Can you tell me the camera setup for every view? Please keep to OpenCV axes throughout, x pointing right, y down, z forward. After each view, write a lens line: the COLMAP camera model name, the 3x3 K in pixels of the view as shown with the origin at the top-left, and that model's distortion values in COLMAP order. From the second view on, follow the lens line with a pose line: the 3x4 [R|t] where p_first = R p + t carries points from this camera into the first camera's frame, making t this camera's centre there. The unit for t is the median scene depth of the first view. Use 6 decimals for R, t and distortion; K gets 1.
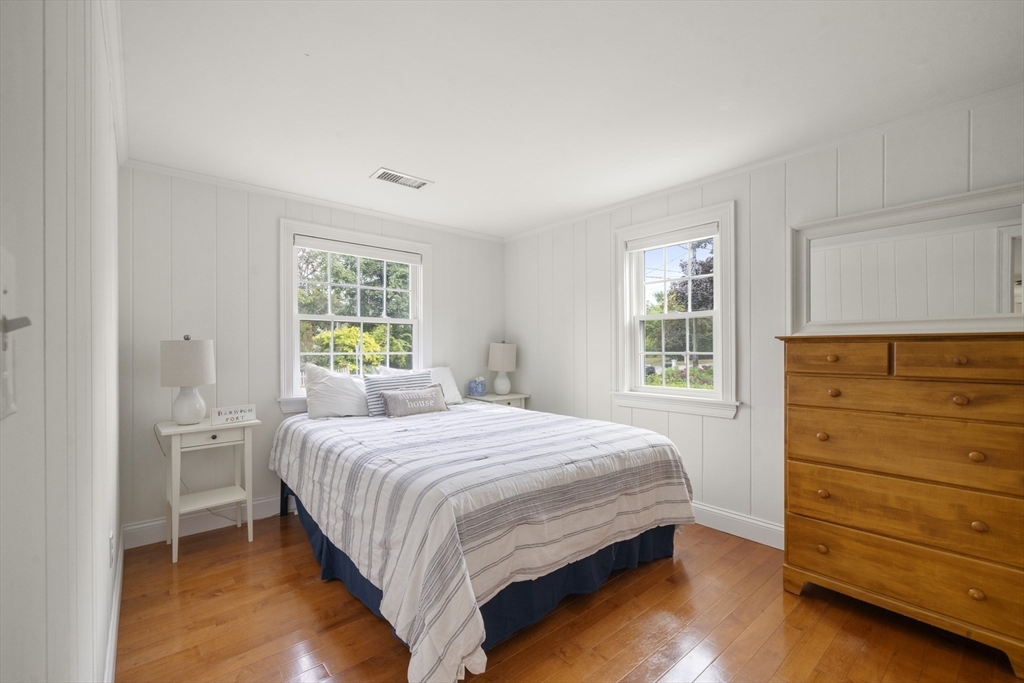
lens RADIAL K [[436.9, 0, 511.2], [0, 436.9, 336.3], [0, 0, 1]] dist [-0.001171, 0.000079]
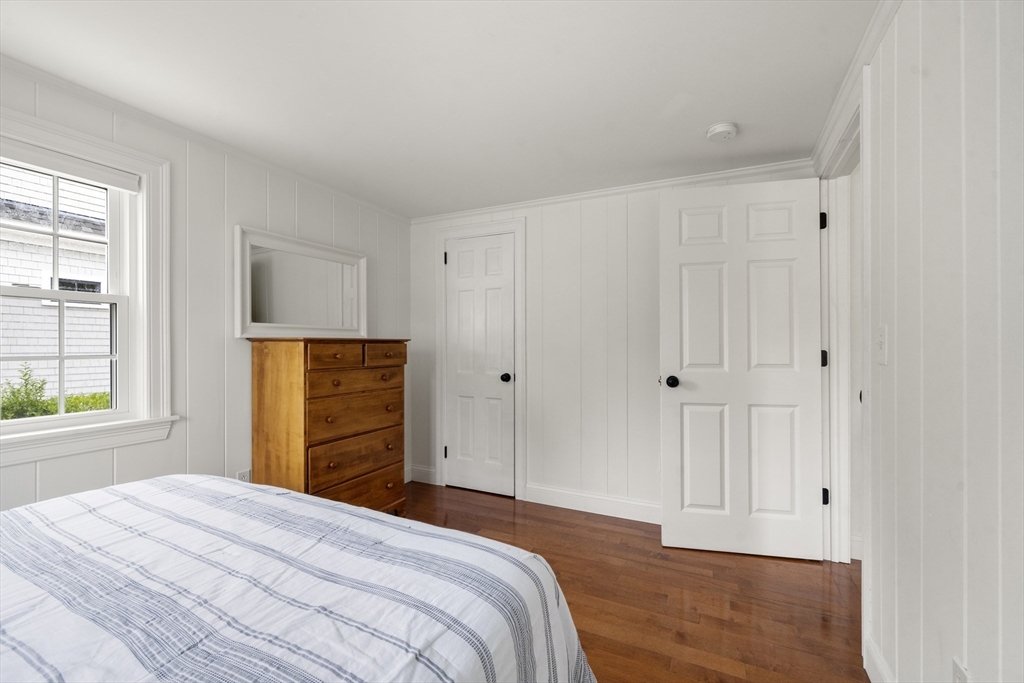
lens RADIAL K [[436.9, 0, 511.2], [0, 436.9, 336.3], [0, 0, 1]] dist [-0.001171, 0.000079]
pose [[-0.379872, 0.021962, 0.924778, -0.661692], [-0.018231, 0.999346, -0.031221, 0.024061], [-0.924860, -0.028720, -0.379223, 1.047058]]
